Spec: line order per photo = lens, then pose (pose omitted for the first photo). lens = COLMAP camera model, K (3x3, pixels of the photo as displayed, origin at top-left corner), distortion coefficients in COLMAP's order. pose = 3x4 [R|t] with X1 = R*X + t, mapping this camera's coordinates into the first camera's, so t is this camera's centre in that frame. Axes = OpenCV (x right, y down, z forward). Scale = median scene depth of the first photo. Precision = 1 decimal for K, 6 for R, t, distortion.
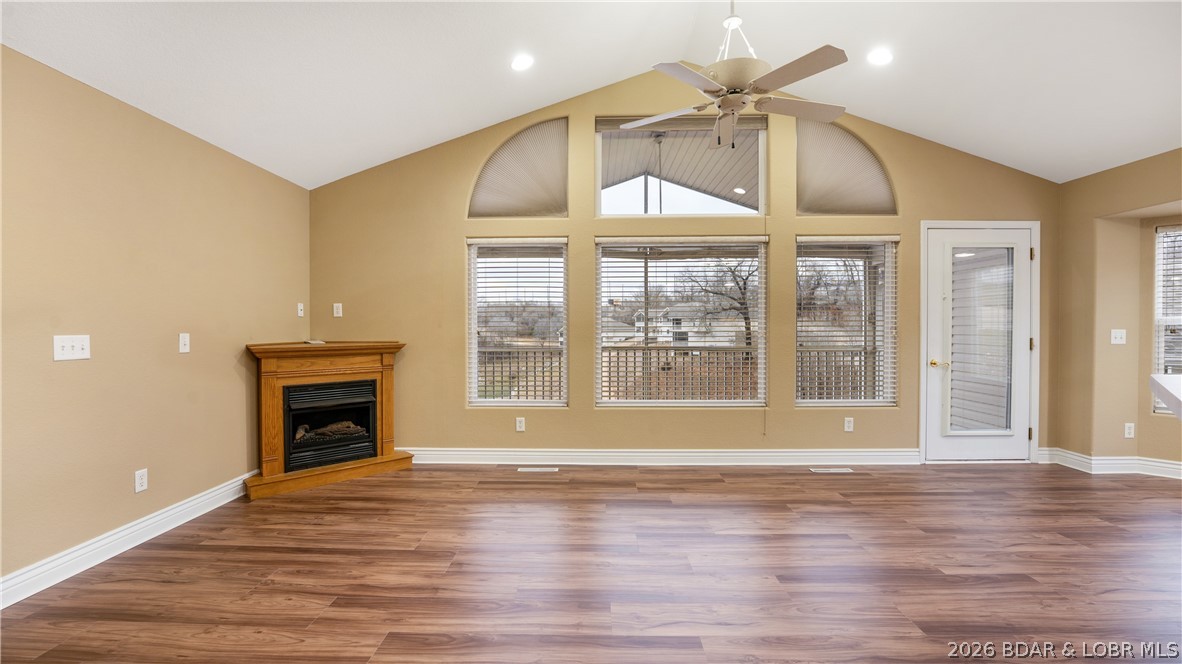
lens RADIAL K [[488.0, 0, 591.0], [0, 488.0, 332.0], [0, 0, 1]] dist [-0.040074, 0.000045]
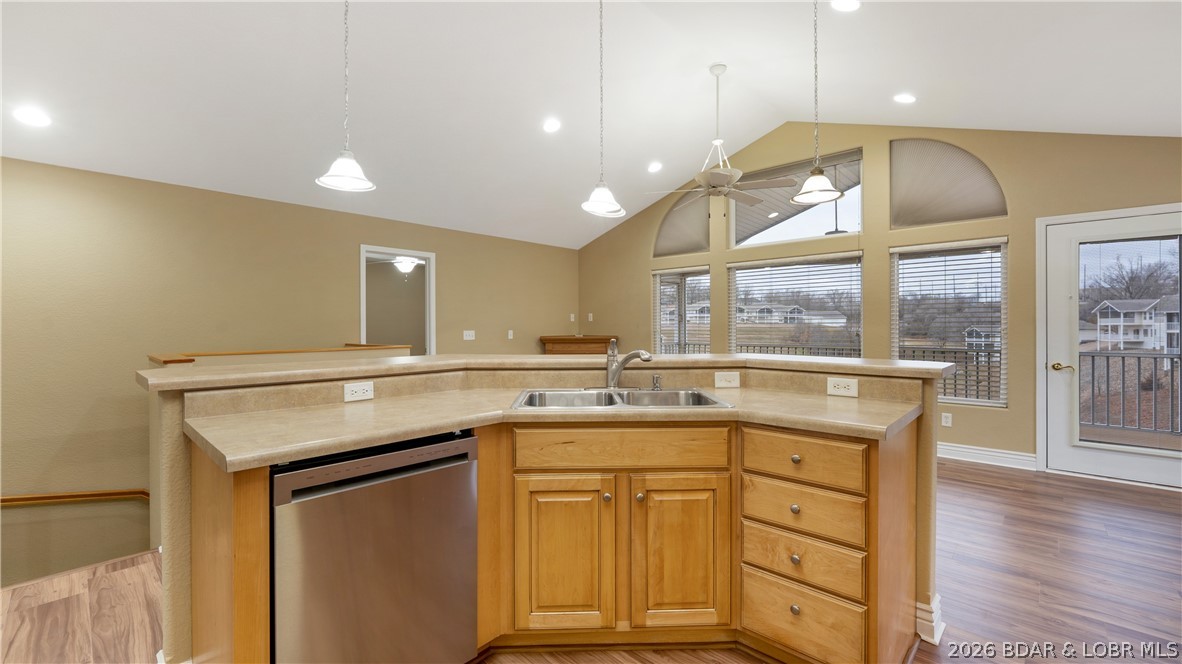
lens RADIAL K [[488.0, 0, 591.0], [0, 488.0, 332.0], [0, 0, 1]] dist [-0.040074, 0.000045]
pose [[0.744200, 0.008243, -0.667906, 0.652752], [-0.006145, 0.999966, 0.005493, -0.002602], [0.667929, 0.000016, 0.744225, -0.308388]]
